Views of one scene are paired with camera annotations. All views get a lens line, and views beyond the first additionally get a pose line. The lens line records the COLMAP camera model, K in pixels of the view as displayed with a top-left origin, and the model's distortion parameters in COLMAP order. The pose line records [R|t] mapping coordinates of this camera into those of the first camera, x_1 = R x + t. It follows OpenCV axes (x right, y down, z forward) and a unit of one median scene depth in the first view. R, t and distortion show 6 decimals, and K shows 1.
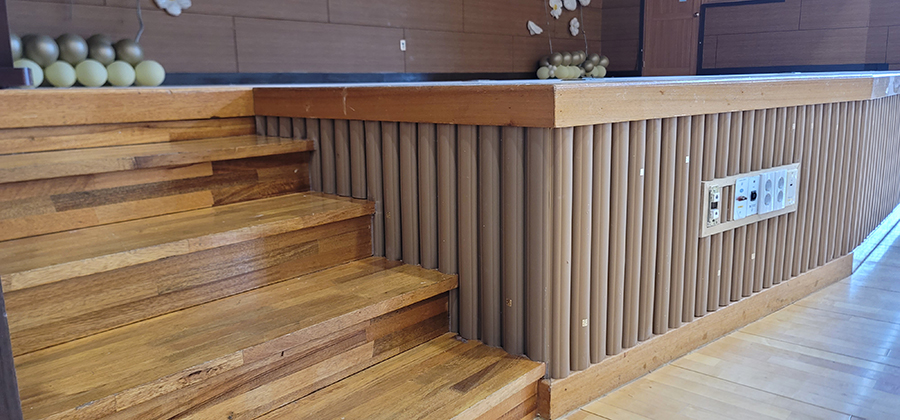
lens RADIAL K [[670.7, 0, 445.0], [0, 670.7, 205.7], [0, 0, 1]] dist [0.046578, -0.006027]
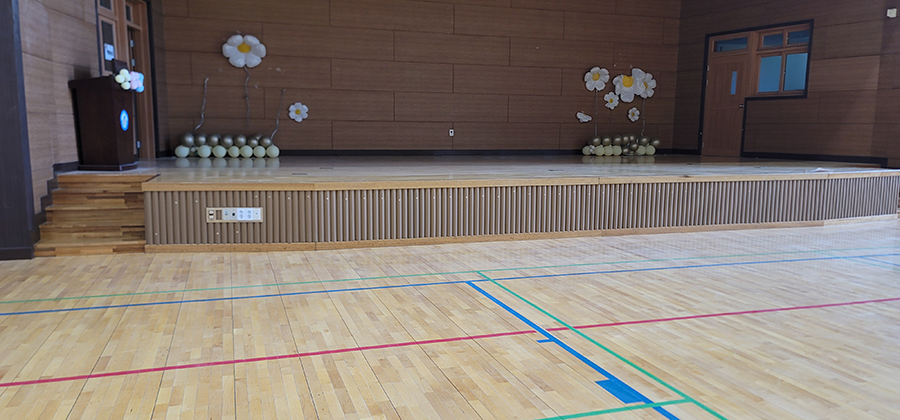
lens RADIAL K [[670.7, 0, 448.7], [0, 670.7, 213.8], [0, 0, 1]] dist [0.046578, -0.006027]
pose [[0.851512, 0.095028, -0.515652, 0.876448], [-0.120079, 0.992646, -0.015357, -0.026690], [0.510400, 0.074996, 0.856661, -0.395023]]
